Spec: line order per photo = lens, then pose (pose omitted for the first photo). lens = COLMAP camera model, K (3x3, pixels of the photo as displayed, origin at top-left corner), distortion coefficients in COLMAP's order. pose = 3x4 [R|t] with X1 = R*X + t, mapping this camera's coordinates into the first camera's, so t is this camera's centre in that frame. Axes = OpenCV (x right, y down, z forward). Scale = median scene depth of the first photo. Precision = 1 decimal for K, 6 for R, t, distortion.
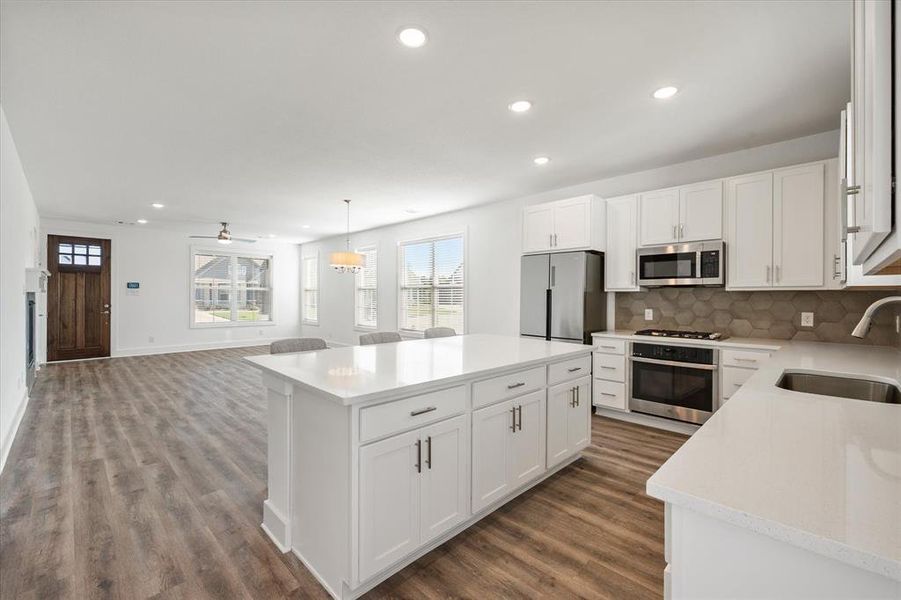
lens RADIAL K [[381.2, 0, 457.5], [0, 381.2, 297.2], [0, 0, 1]] dist [0.004358, -0.000395]
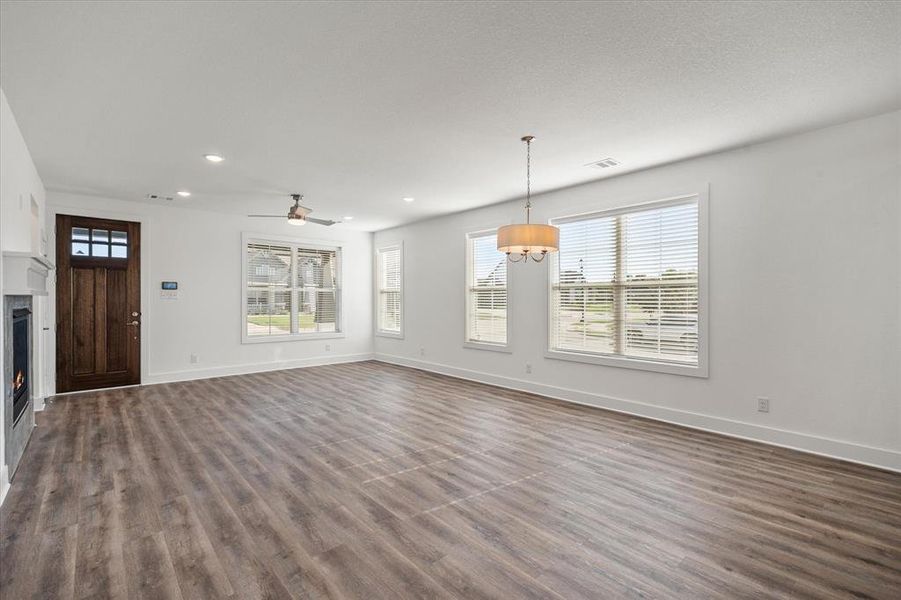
lens RADIAL K [[381.2, 0, 443.1], [0, 381.2, 301.3], [0, 0, 1]] dist [0.004358, -0.000395]
pose [[0.998598, -0.001901, -0.052905, -0.306929], [0.002062, 0.999993, 0.002996, -0.002347], [0.052899, -0.003101, 0.998595, 0.318552]]
